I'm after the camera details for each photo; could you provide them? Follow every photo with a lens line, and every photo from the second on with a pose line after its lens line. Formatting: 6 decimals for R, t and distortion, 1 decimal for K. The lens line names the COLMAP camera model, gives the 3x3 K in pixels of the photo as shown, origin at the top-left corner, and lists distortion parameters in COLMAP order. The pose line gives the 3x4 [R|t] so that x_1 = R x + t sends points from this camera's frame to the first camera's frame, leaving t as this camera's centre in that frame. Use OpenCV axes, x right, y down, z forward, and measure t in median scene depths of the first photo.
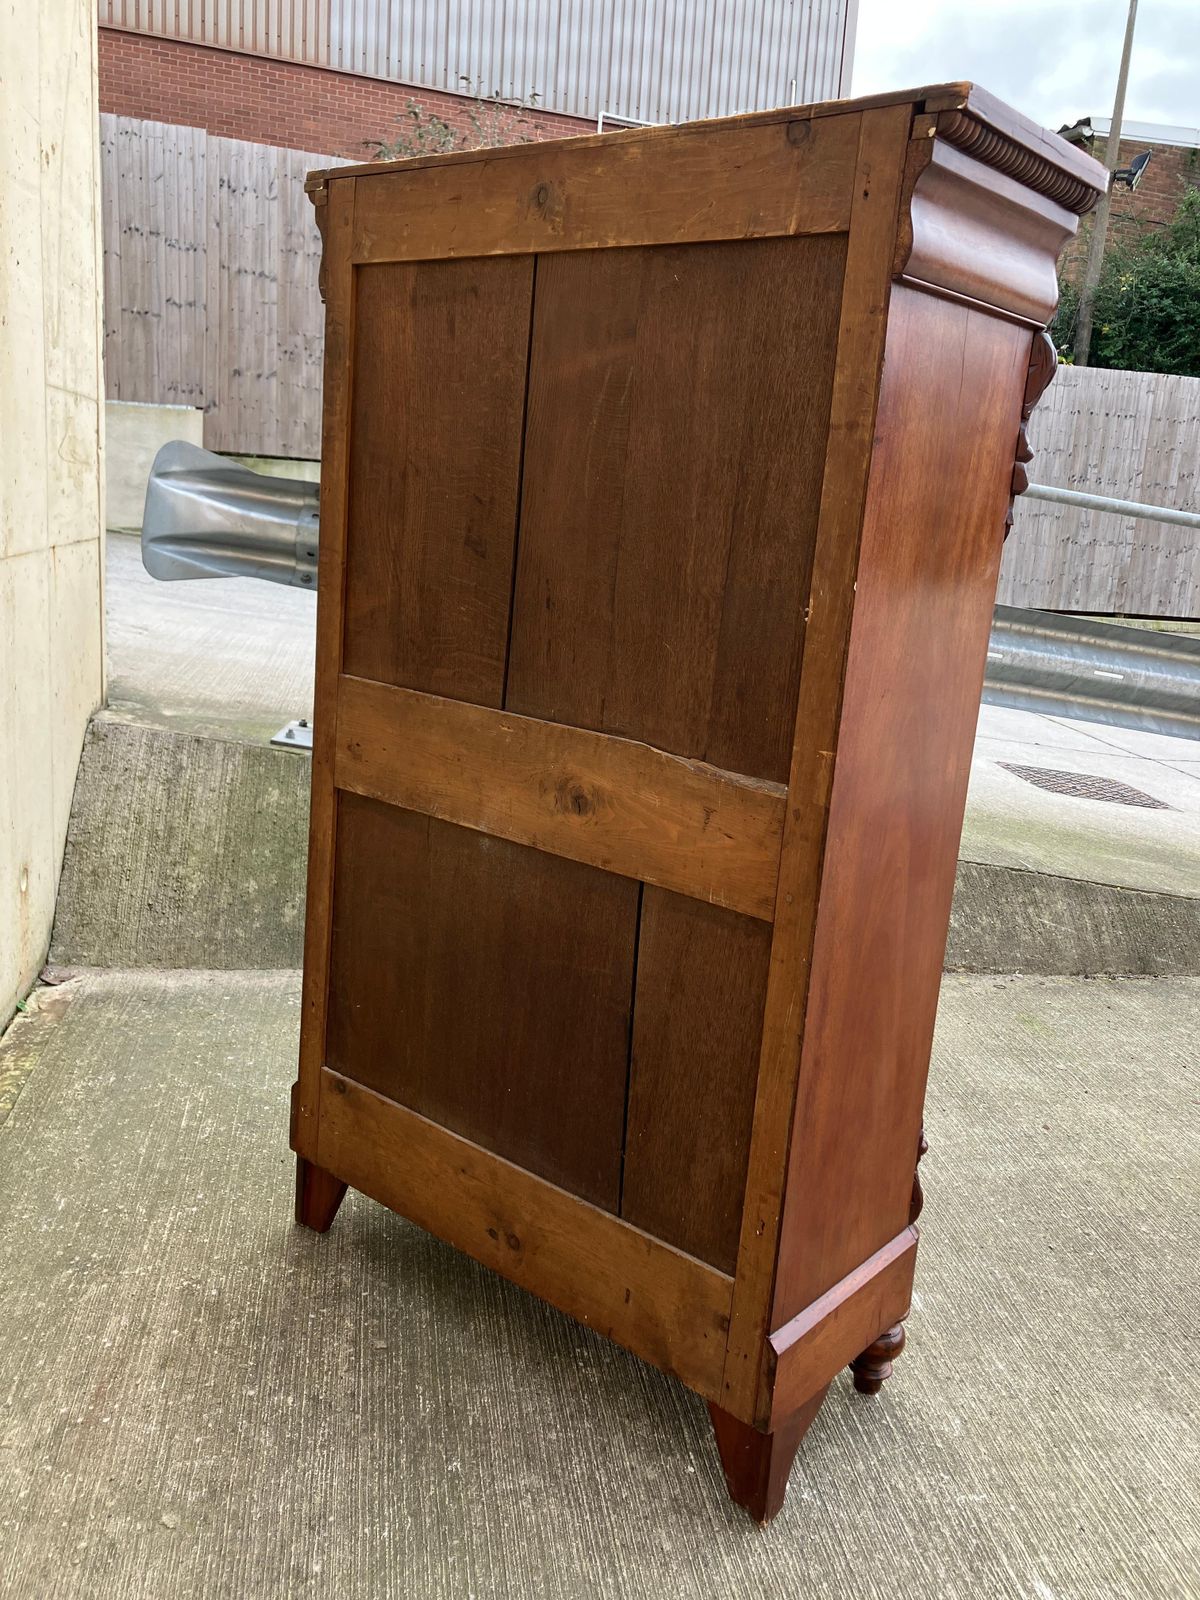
lens RADIAL K [[1299.3, 0, 604.6], [0, 1299.3, 776.8], [0, 0, 1]] dist [0.025833, -0.003114]
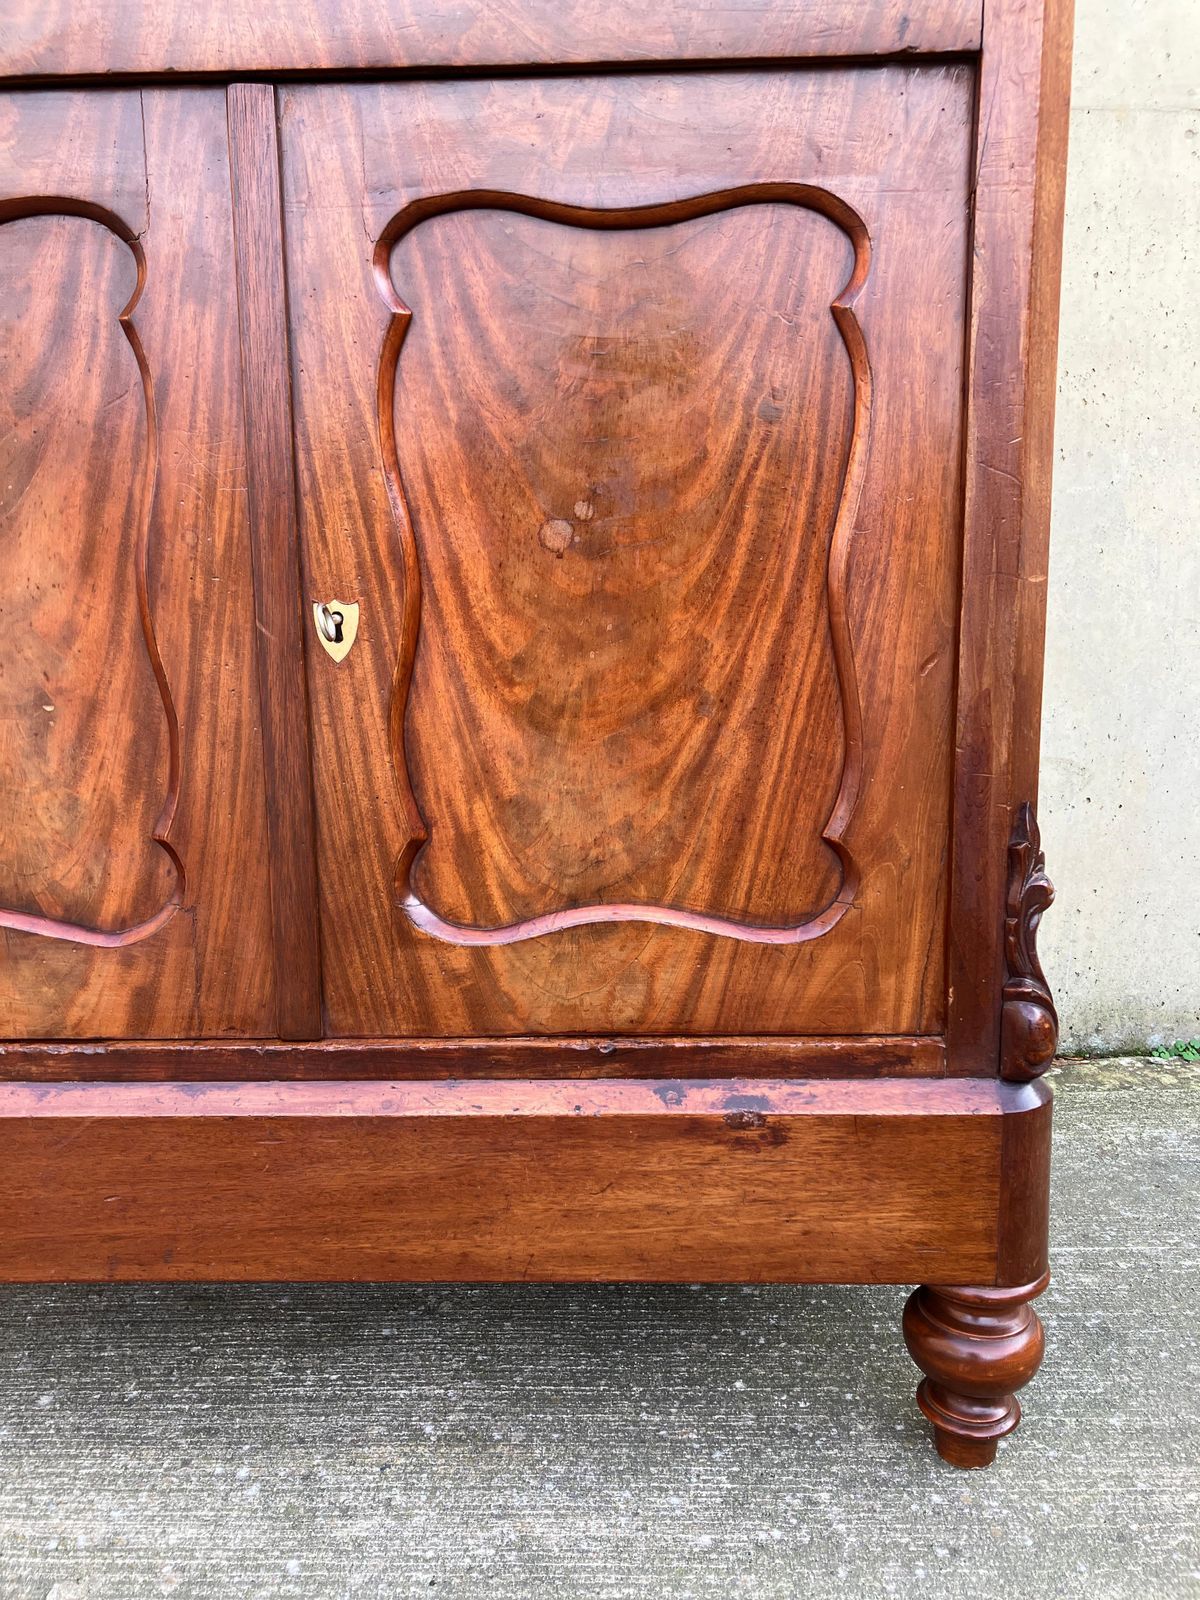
lens RADIAL K [[1303.0, 0, 602.7], [0, 1303.0, 770.2], [0, 0, 1]] dist [0.086259, -0.114452]
pose [[-0.181546, 0.104438, -0.977821, 0.115379], [-0.216079, 0.965807, 0.143273, 0.074531], [0.959349, 0.237297, -0.152771, 0.828100]]
